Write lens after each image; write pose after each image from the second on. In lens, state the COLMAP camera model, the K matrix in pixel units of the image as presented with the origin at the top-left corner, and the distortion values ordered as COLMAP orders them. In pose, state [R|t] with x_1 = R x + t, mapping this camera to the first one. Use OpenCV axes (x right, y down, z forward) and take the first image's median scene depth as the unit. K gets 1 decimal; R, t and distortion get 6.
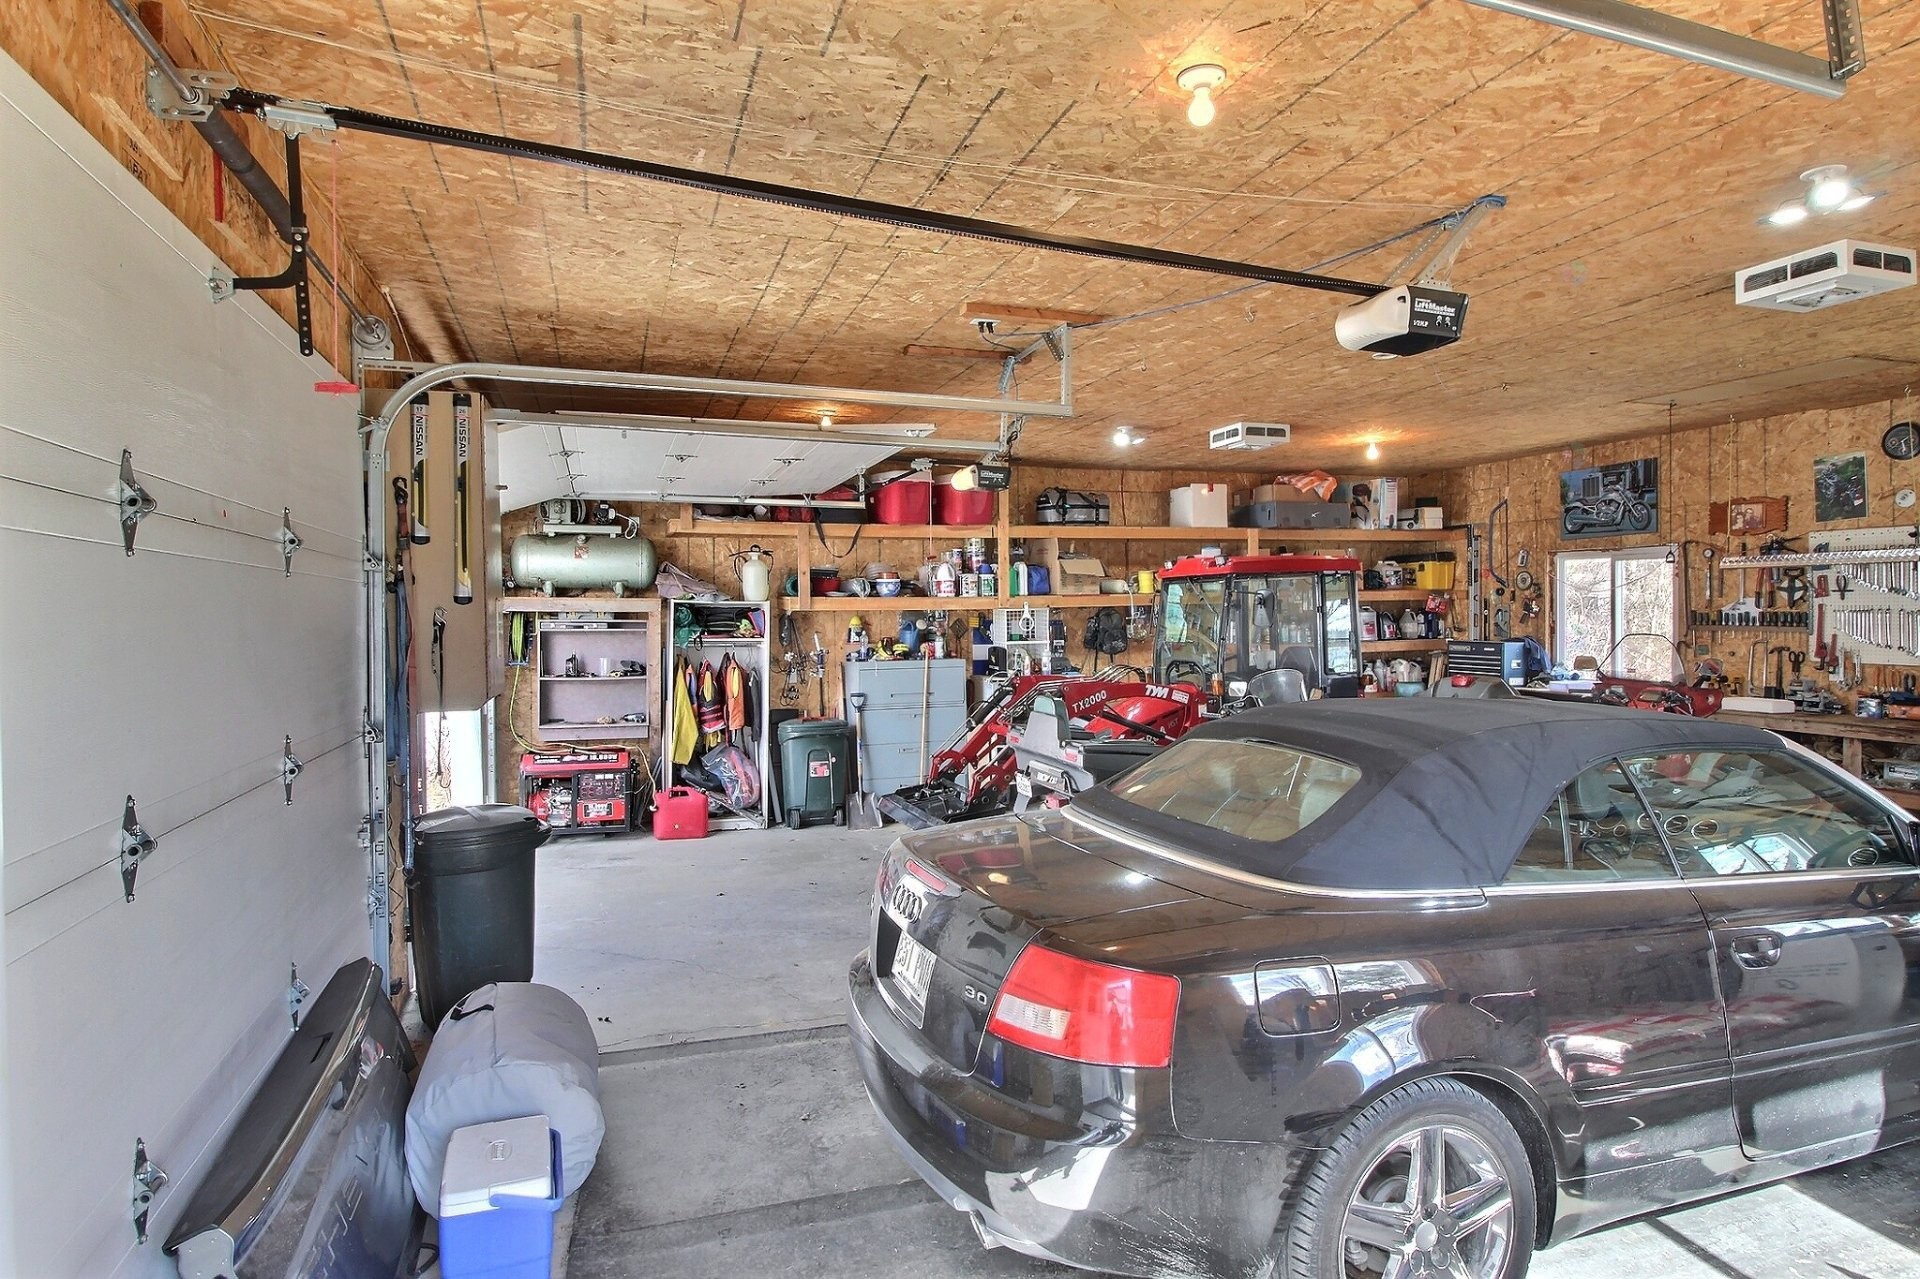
lens RADIAL K [[1082.2, 0, 960.0], [0, 1082.2, 639.5], [0, 0, 1]] dist [-0.000214, -0.000633]
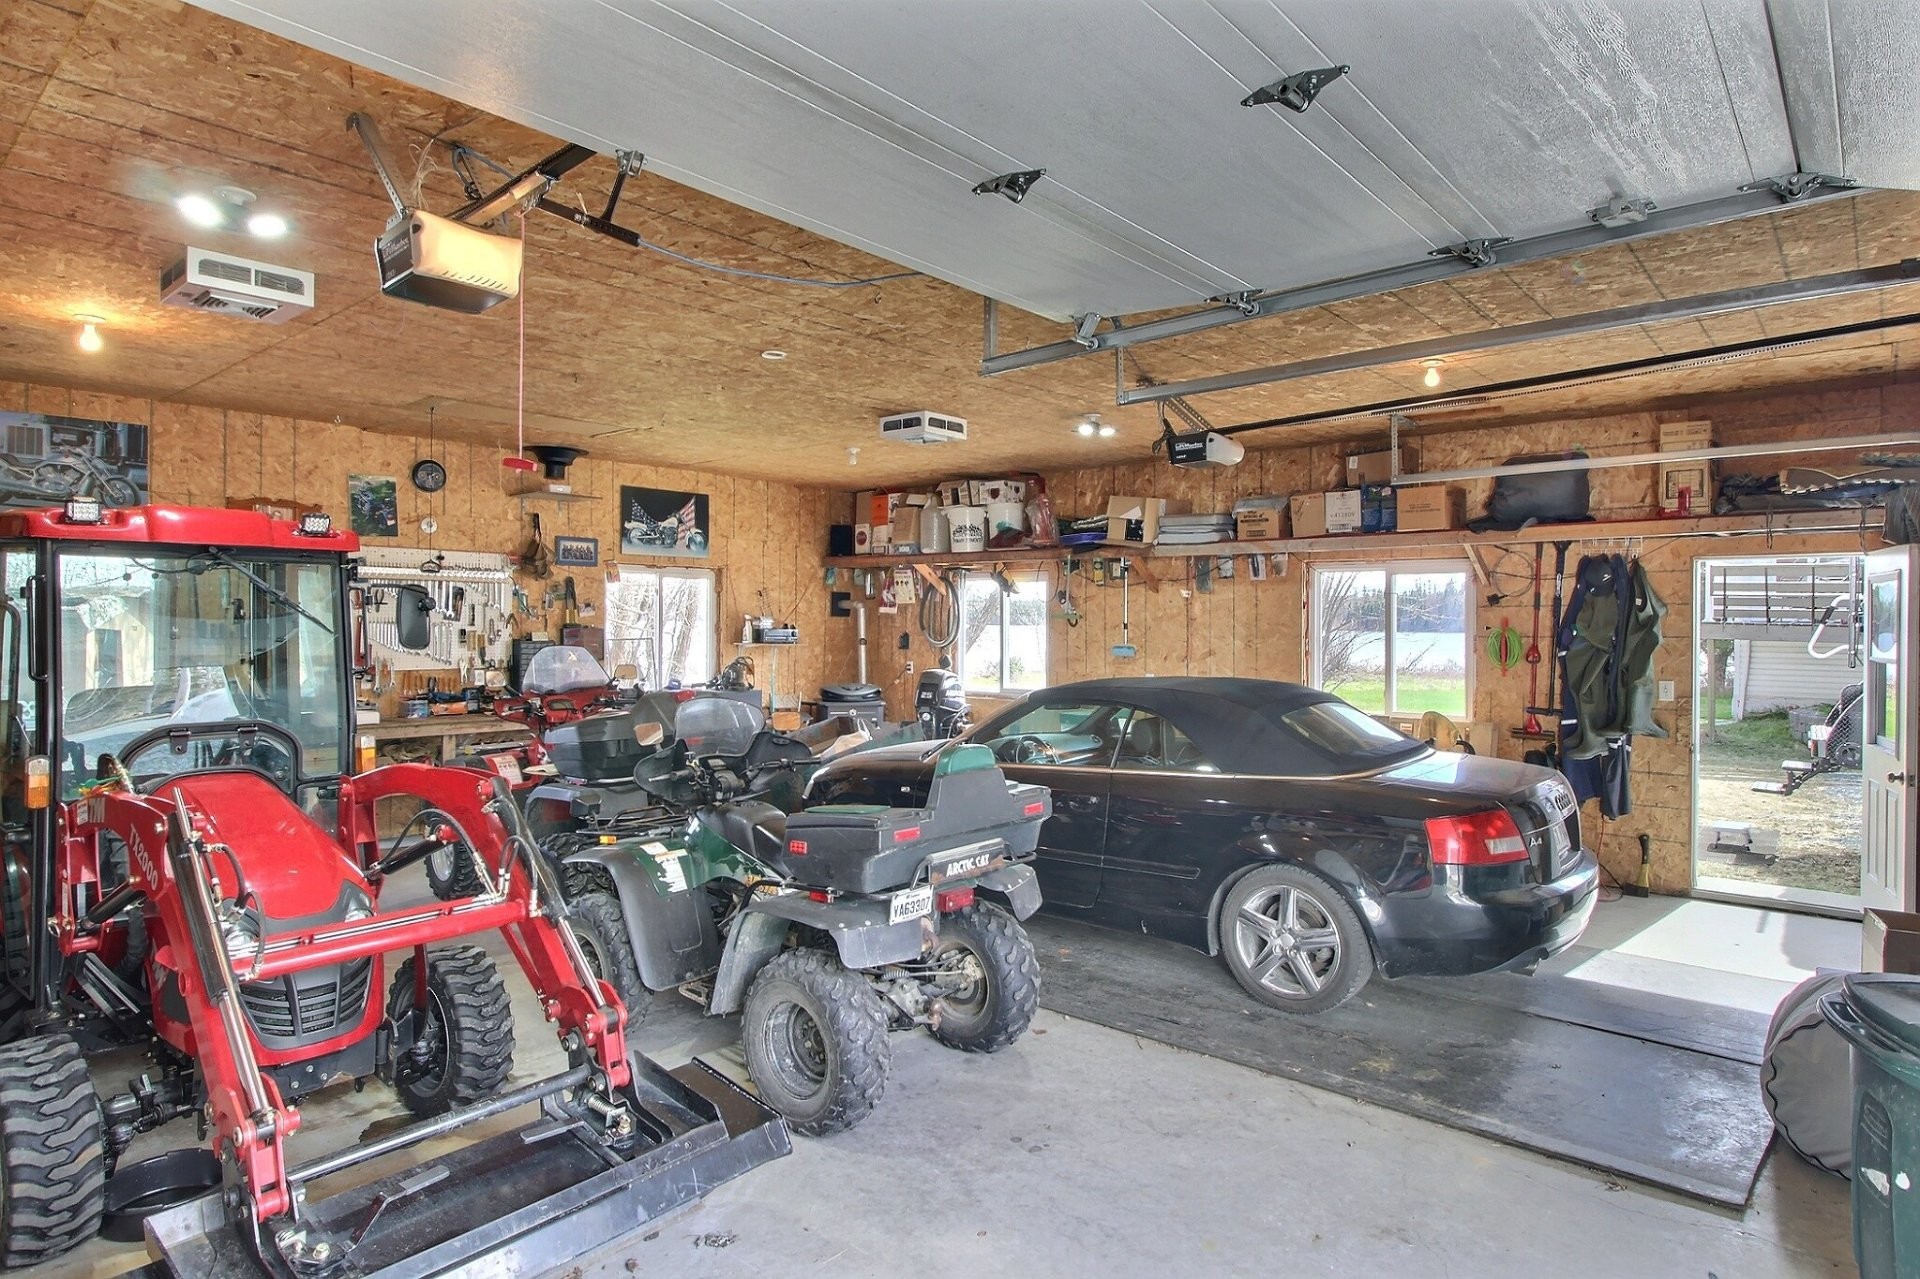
lens RADIAL K [[1082.2, 0, 960.0], [0, 1082.2, 639.5], [0, 0, 1]] dist [-0.000214, -0.000633]
pose [[-0.506632, -0.007015, 0.862134, -0.395551], [0.021044, 0.999568, 0.020500, -0.019278], [-0.861906, 0.028529, -0.506266, 1.048434]]
